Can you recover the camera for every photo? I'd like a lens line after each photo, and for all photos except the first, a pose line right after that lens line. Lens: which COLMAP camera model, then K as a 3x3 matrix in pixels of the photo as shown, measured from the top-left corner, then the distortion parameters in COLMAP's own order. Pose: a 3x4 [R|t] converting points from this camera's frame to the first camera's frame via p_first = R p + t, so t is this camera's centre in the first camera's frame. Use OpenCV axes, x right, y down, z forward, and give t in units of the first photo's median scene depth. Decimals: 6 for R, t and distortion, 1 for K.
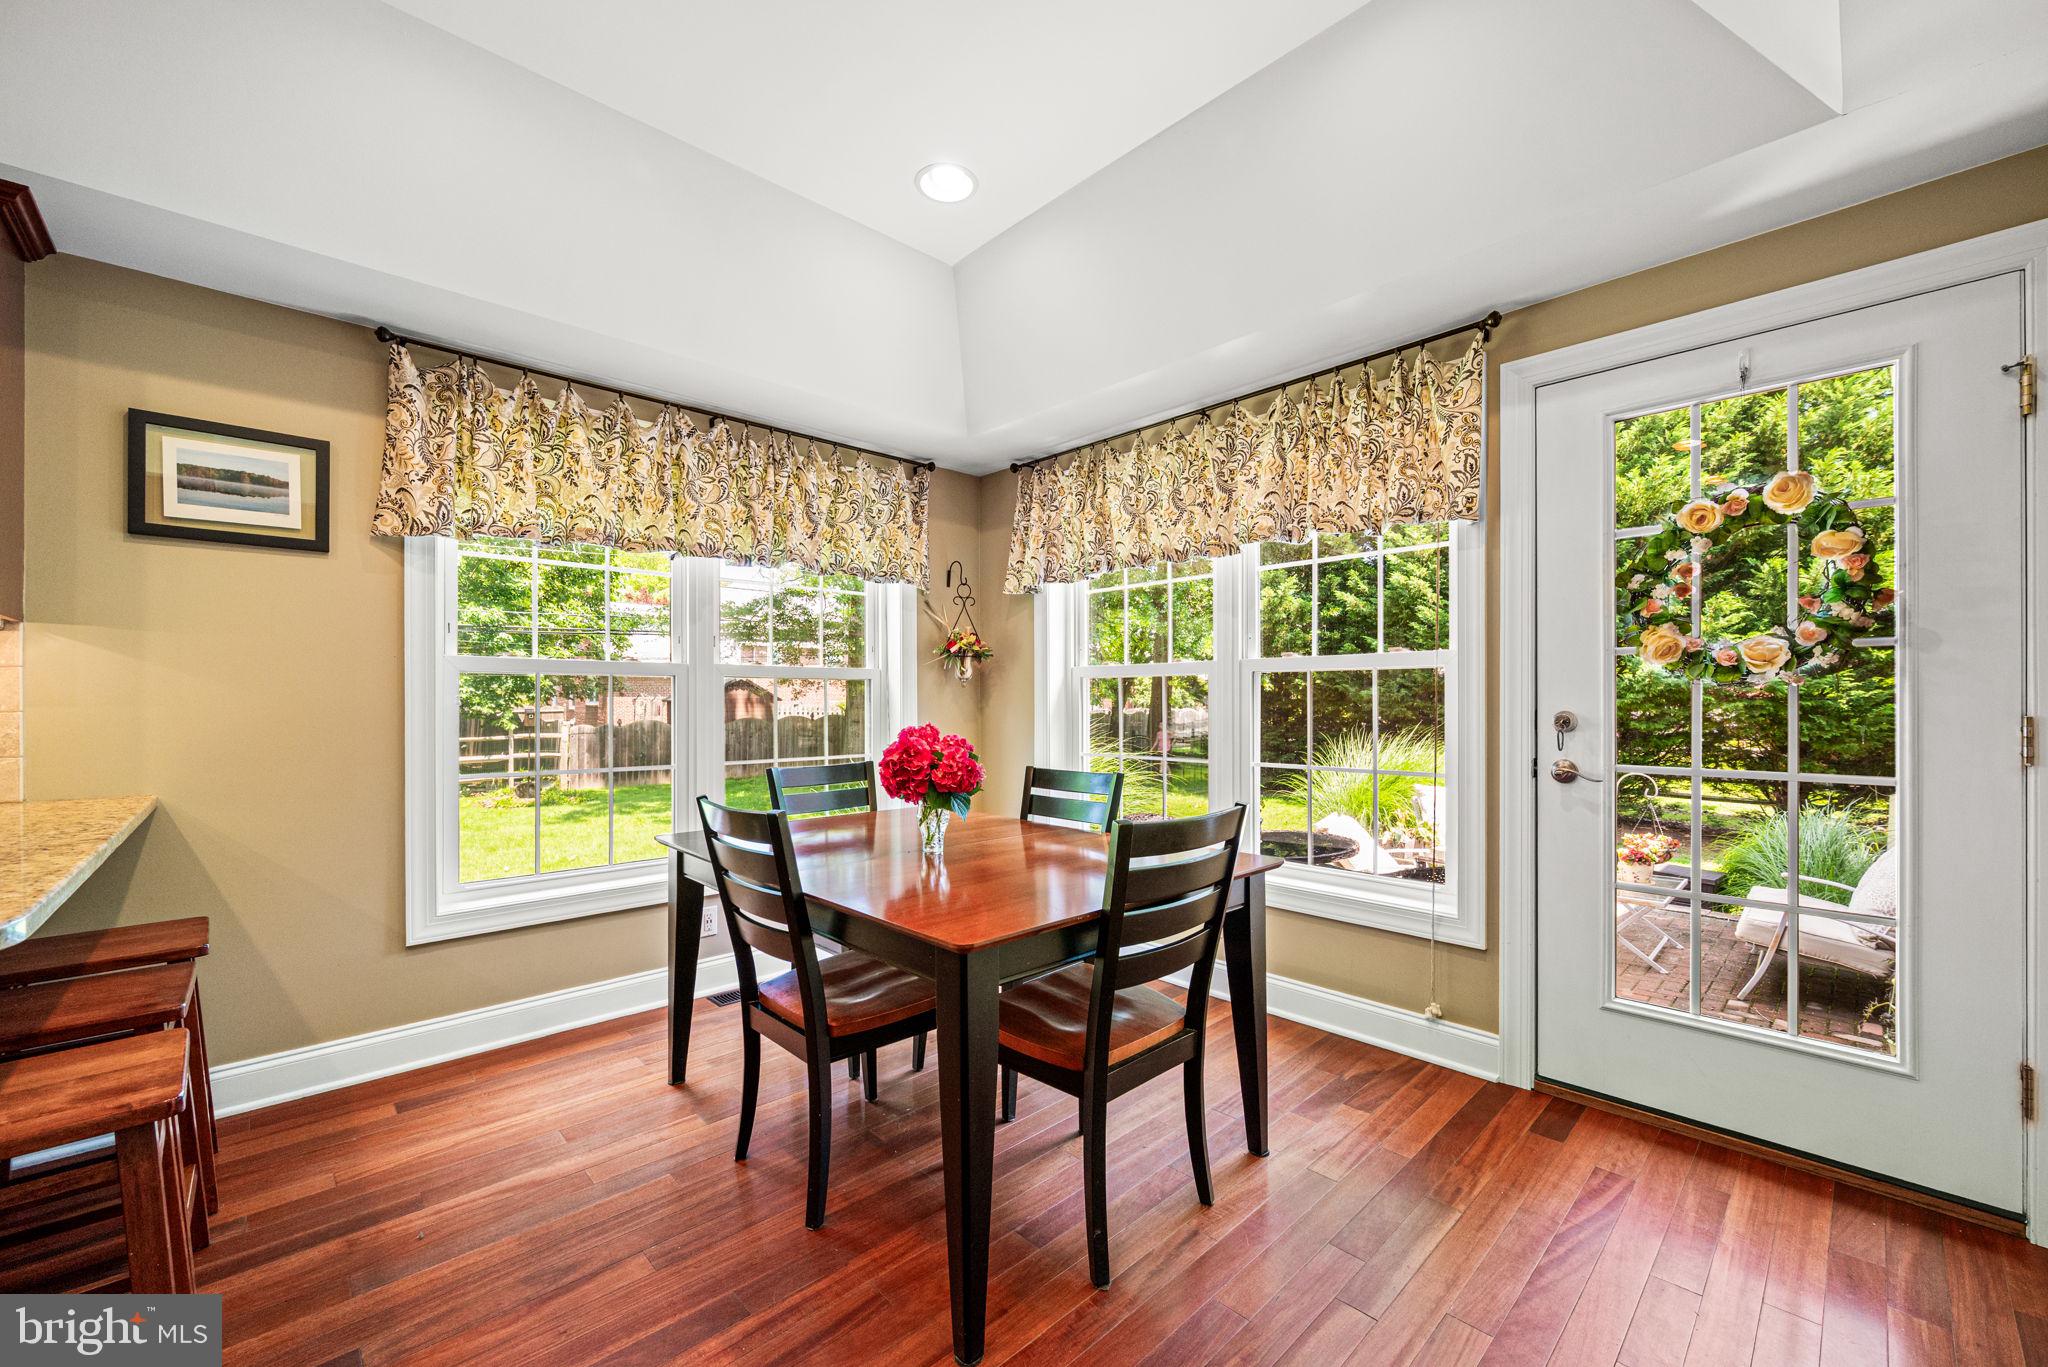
lens RADIAL K [[815.1, 0, 1027.0], [0, 815.1, 704.0], [0, 0, 1]] dist [-0.001189, -0.000175]
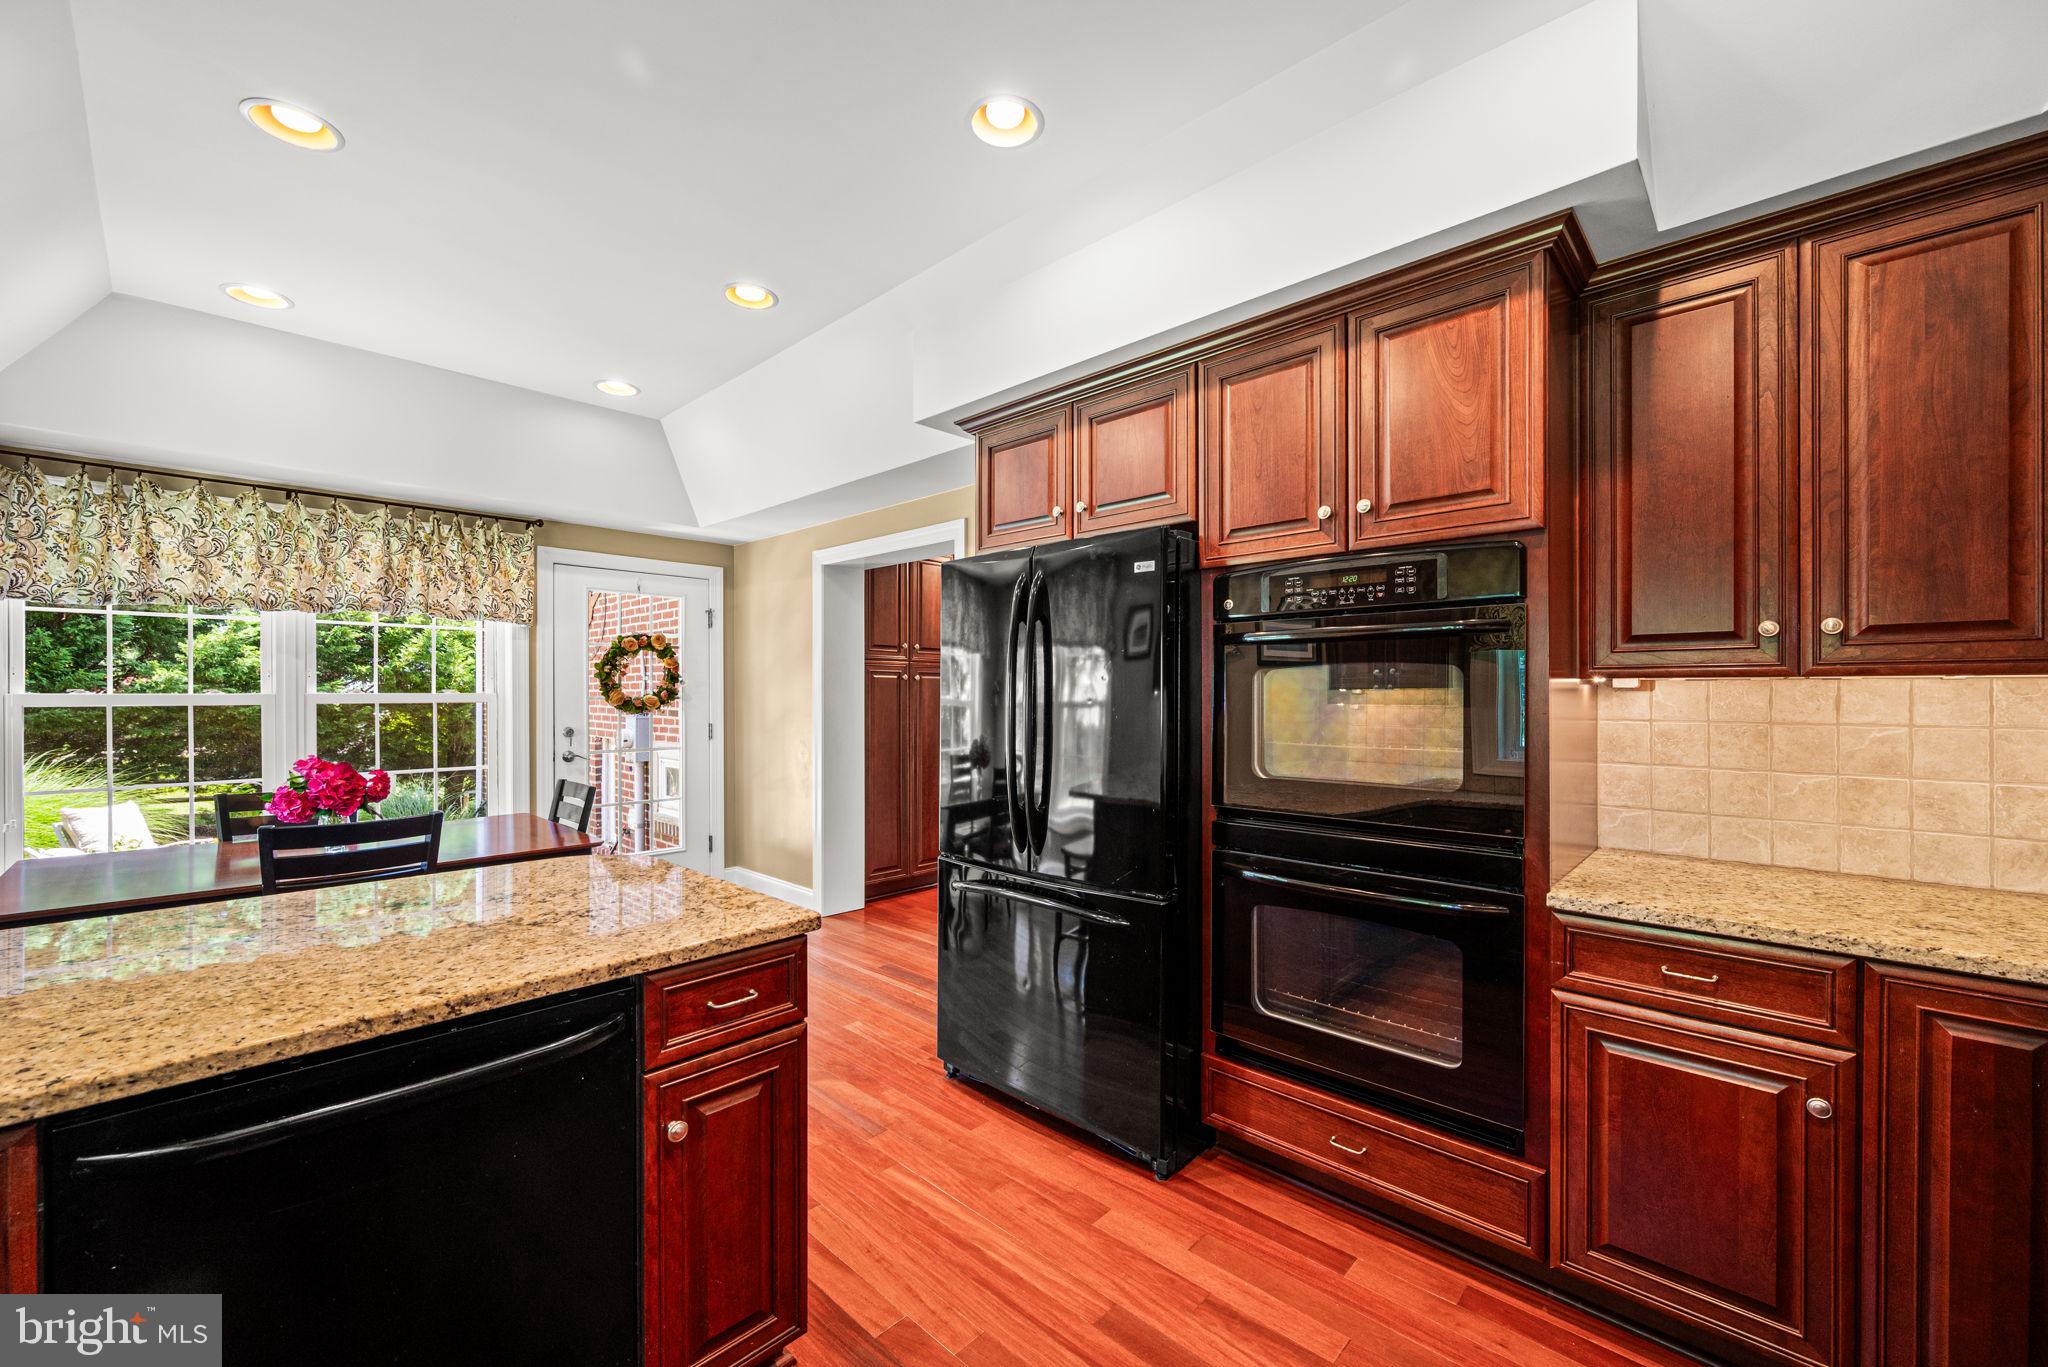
lens RADIAL K [[804.9, 0, 1034.3], [0, 804.9, 694.6], [0, 0, 1]] dist [0.000571, -0.000051]
pose [[-0.058229, -0.000131, 0.998303, -1.293071], [0.005093, 0.999987, 0.000429, -0.060769], [-0.998290, 0.005109, -0.058227, -0.044155]]
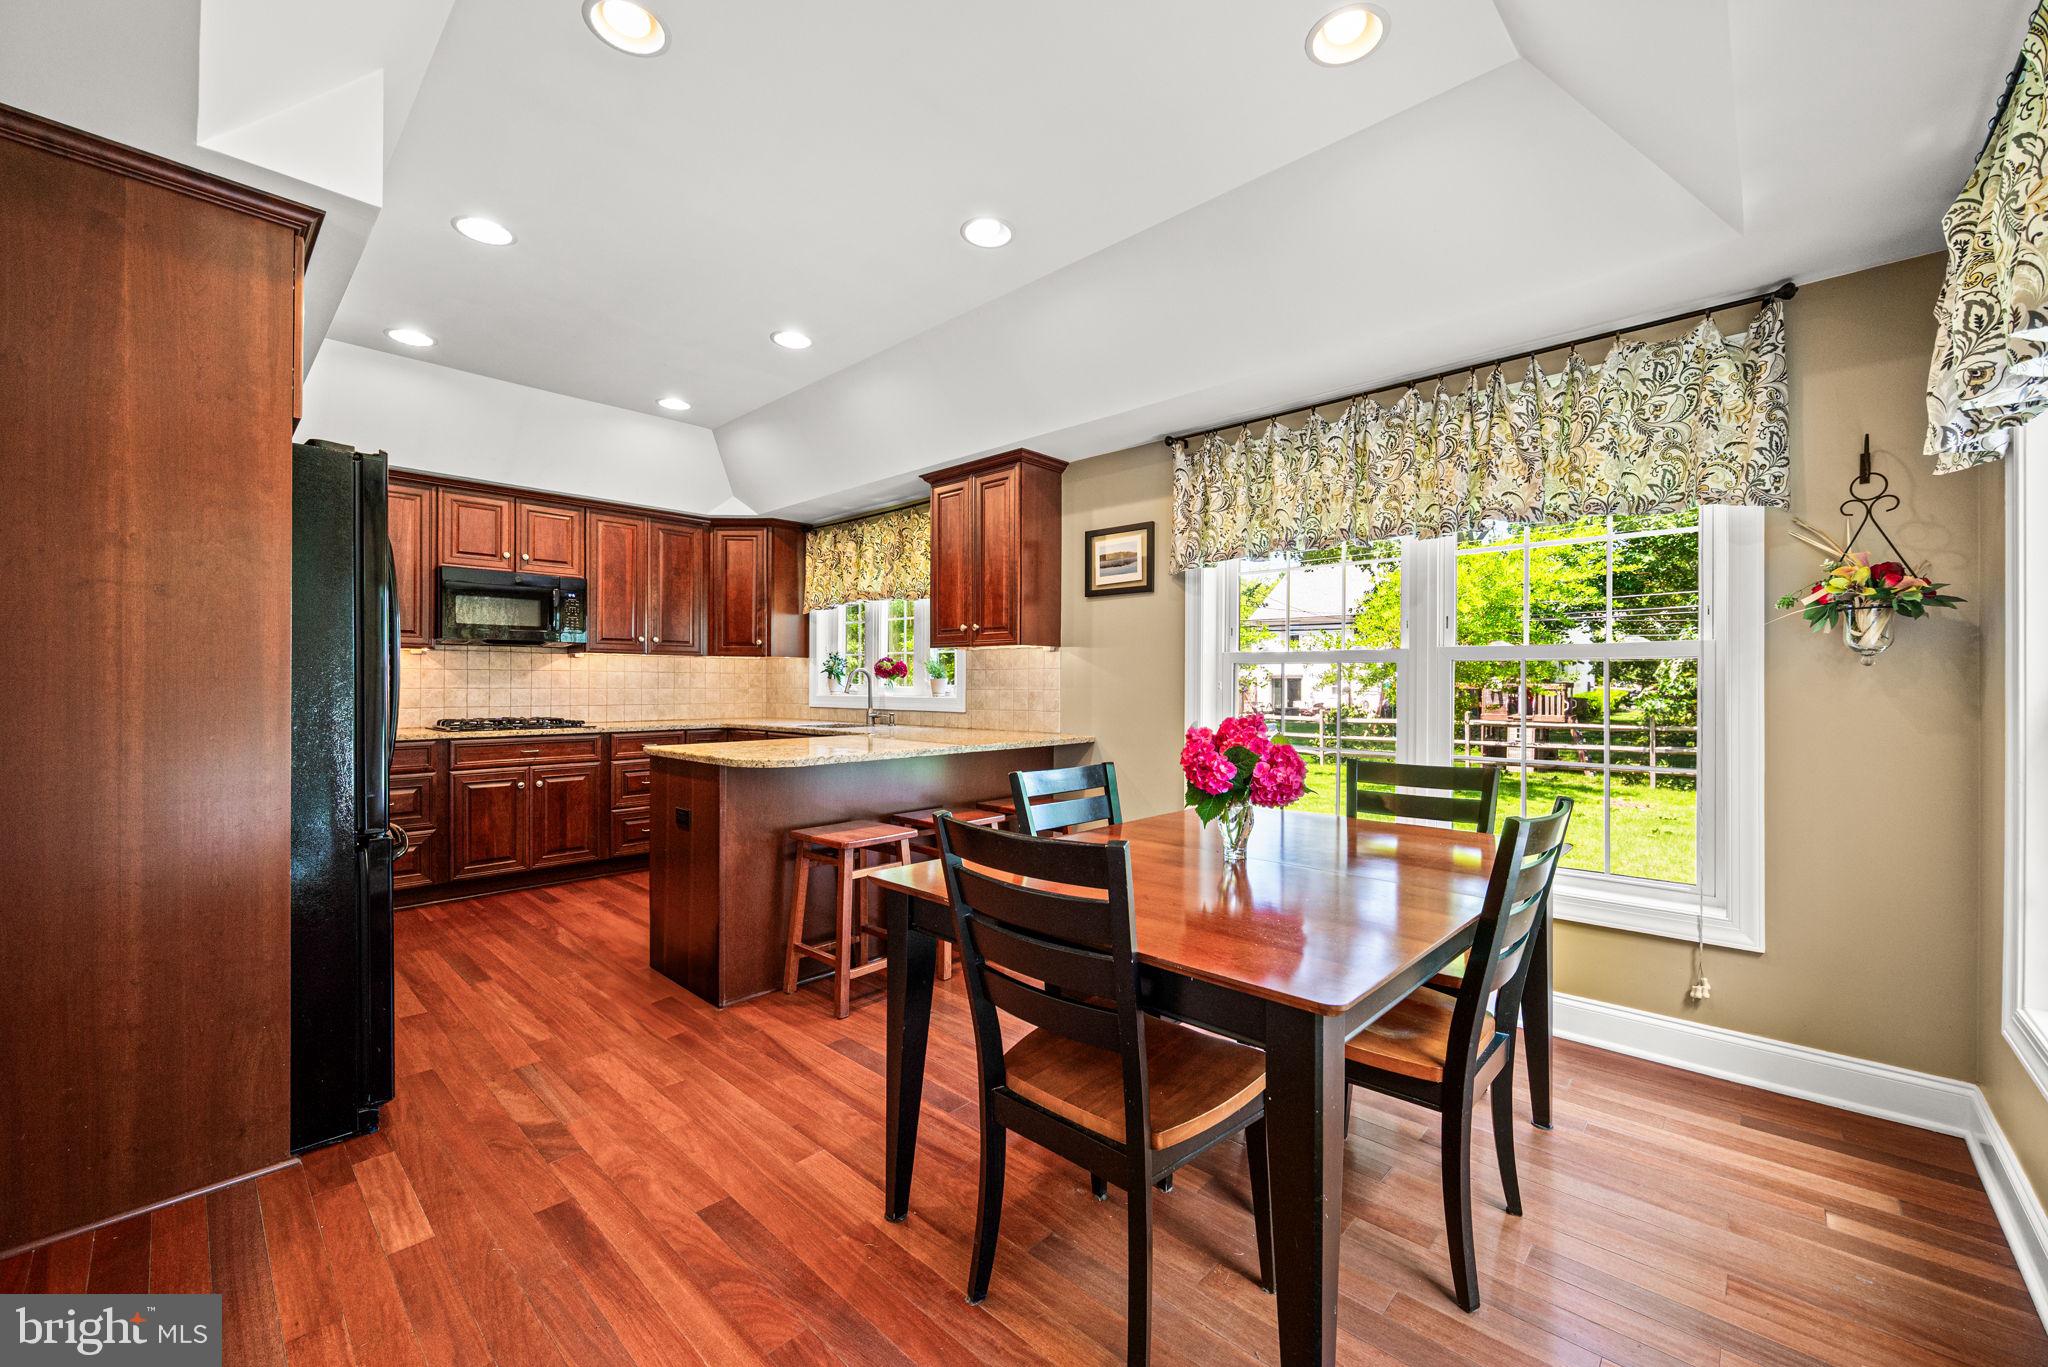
lens RADIAL K [[823.9, 0, 1024.0], [0, 823.9, 680.4], [0, 0, 1]] dist [0.002486, 0.000386]
pose [[0.050944, 0.000342, -0.998701, 0.682949], [-0.003286, 0.999995, 0.000175, -0.013082], [0.998696, 0.003273, 0.050945, 0.638087]]
